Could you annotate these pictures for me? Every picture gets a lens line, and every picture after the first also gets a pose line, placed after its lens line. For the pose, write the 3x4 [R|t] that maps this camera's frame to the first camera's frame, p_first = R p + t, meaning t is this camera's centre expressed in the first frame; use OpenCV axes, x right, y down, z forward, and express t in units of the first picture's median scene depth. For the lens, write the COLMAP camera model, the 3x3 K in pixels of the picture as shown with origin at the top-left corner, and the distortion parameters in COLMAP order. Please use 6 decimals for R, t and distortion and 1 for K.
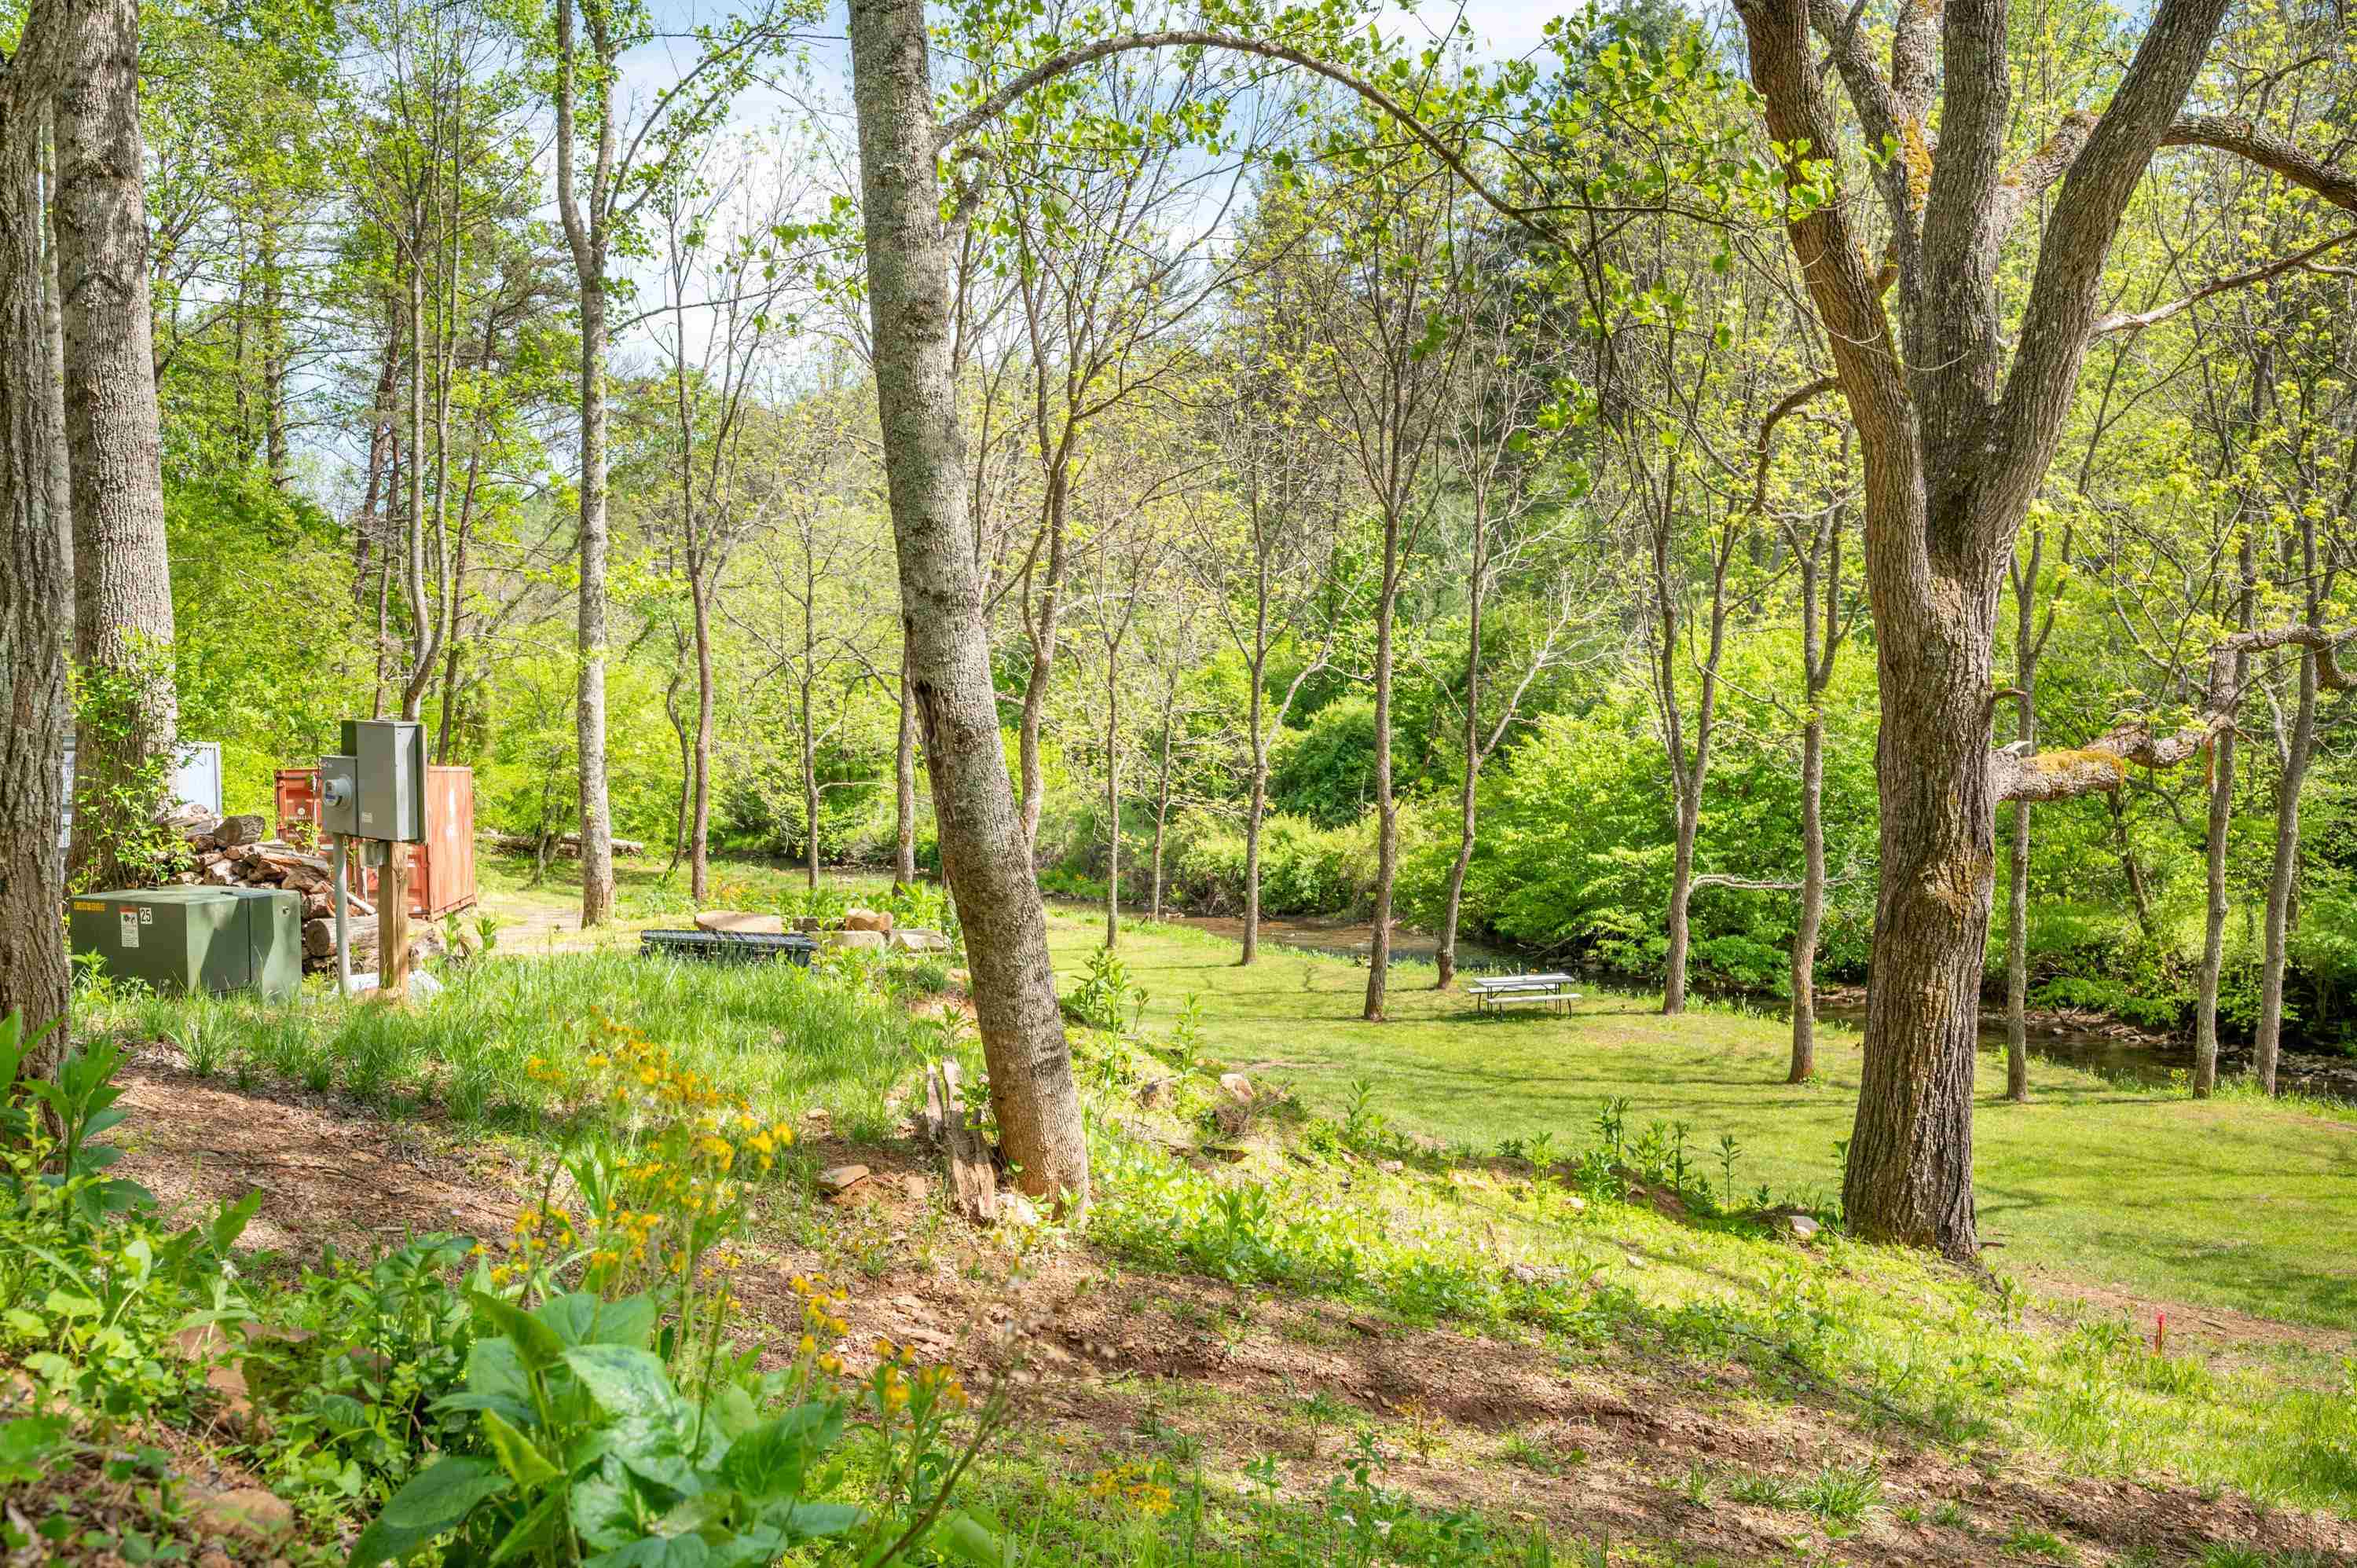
lens RADIAL K [[2143.0, 0, 1095.8], [0, 2143.0, 849.1], [0, 0, 1]] dist [0.002211, -0.013515]
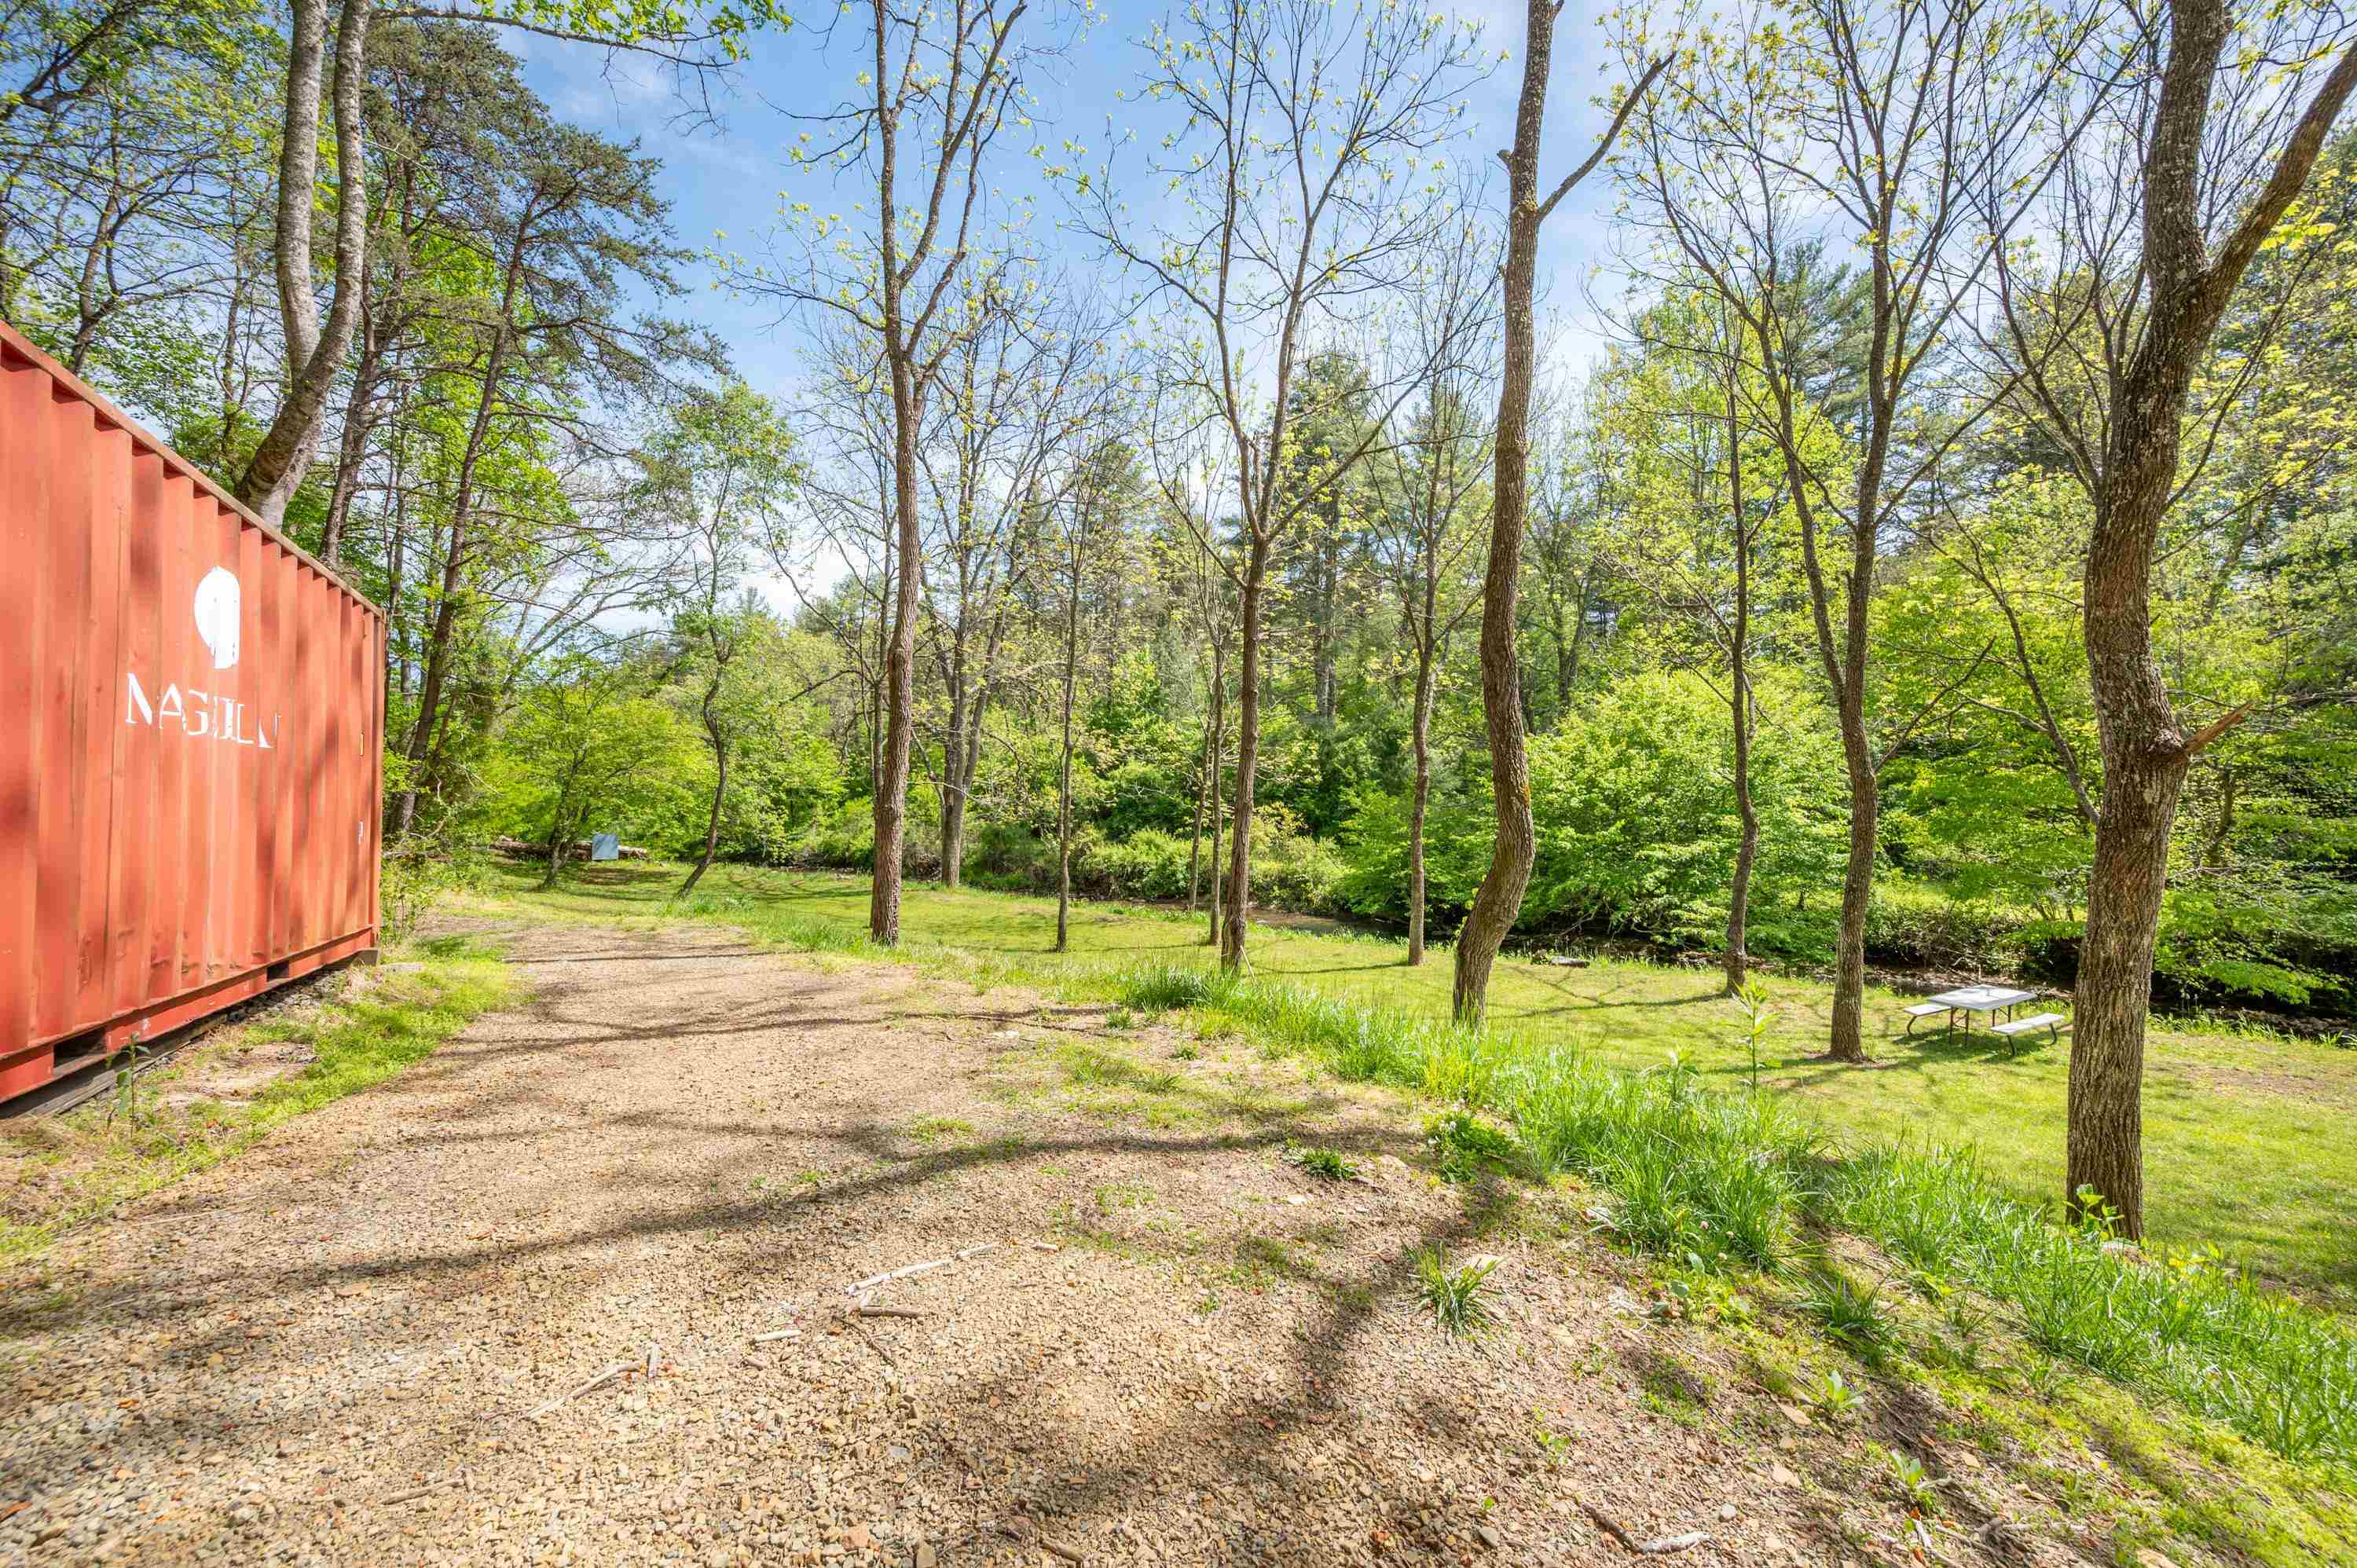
lens RADIAL K [[917.5, 0, 1178.5], [0, 917.5, 784.0], [0, 0, 1]] dist [-0.002780, 0.000105]
pose [[0.943340, 0.021327, 0.331141, -0.189335], [0.004879, 0.996933, -0.078108, 0.004449], [-0.331791, 0.075298, 0.940343, 0.749485]]
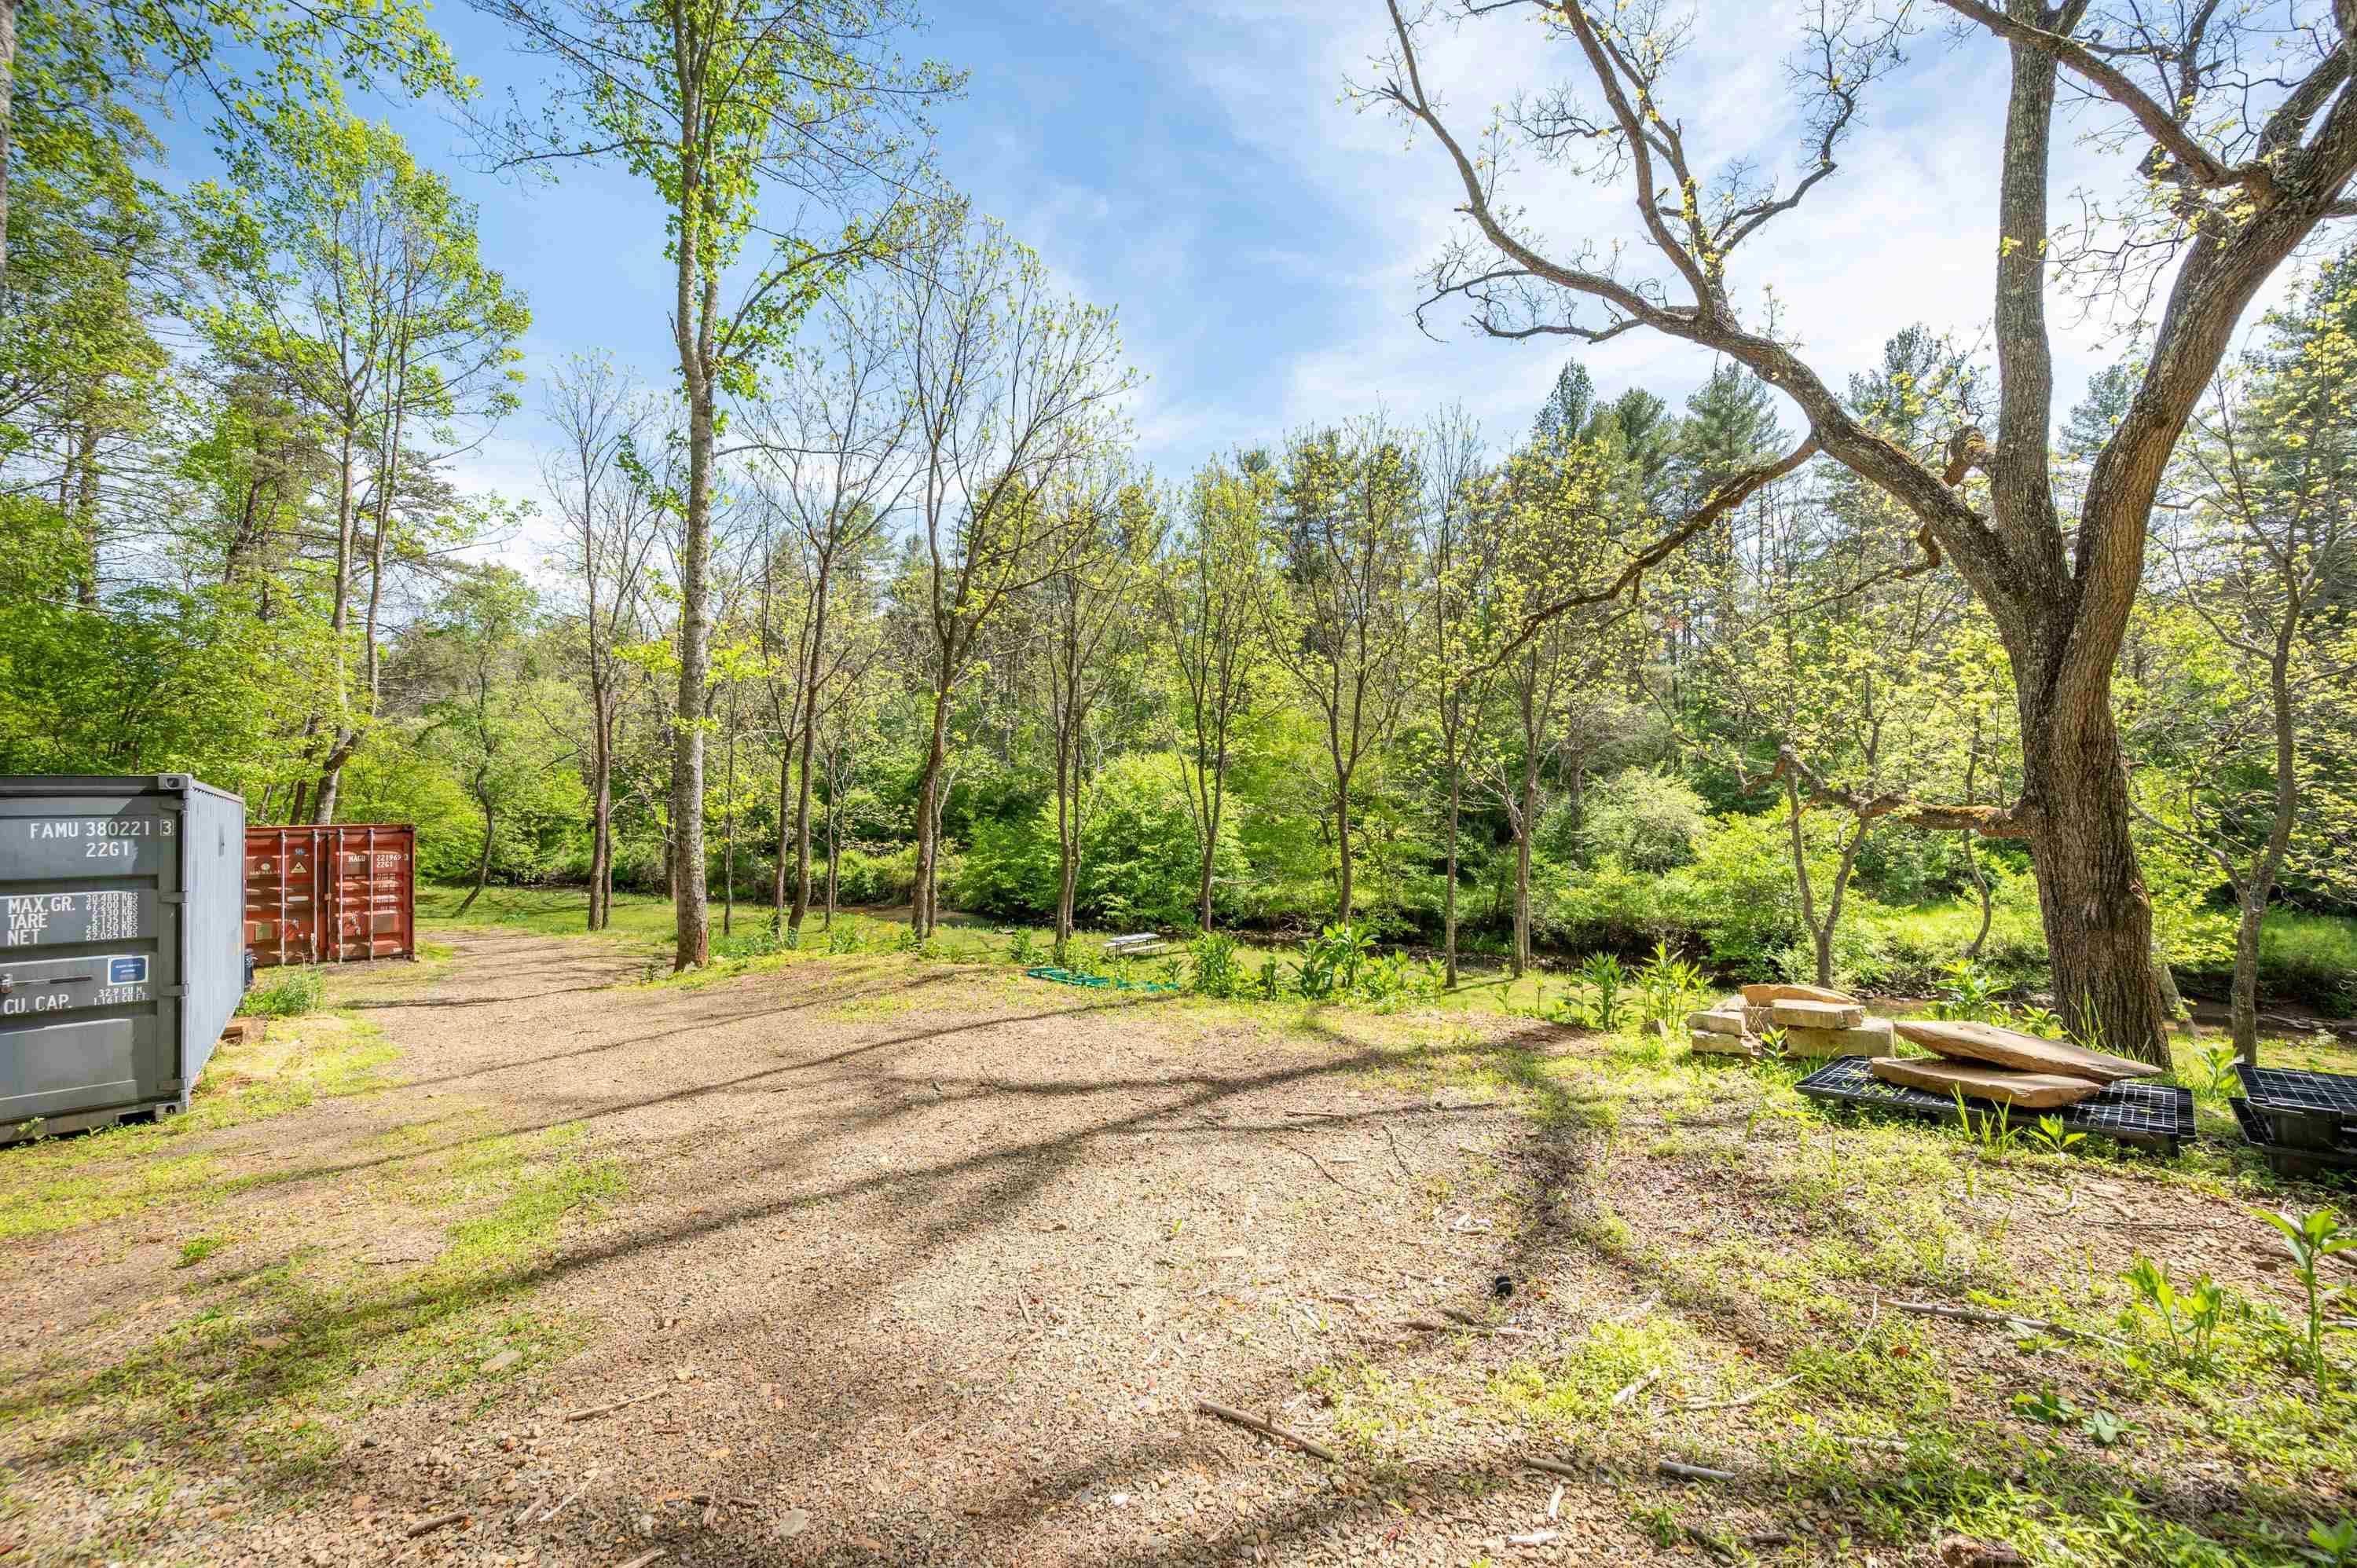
lens RADIAL K [[917.5, 0, 1178.5], [0, 917.5, 784.0], [0, 0, 1]] dist [-0.002780, 0.000105]
pose [[0.853127, 0.017650, 0.521404, -0.166118], [0.025645, 0.996801, -0.075703, -0.009462], [-0.521072, 0.077956, 0.849945, 0.279417]]
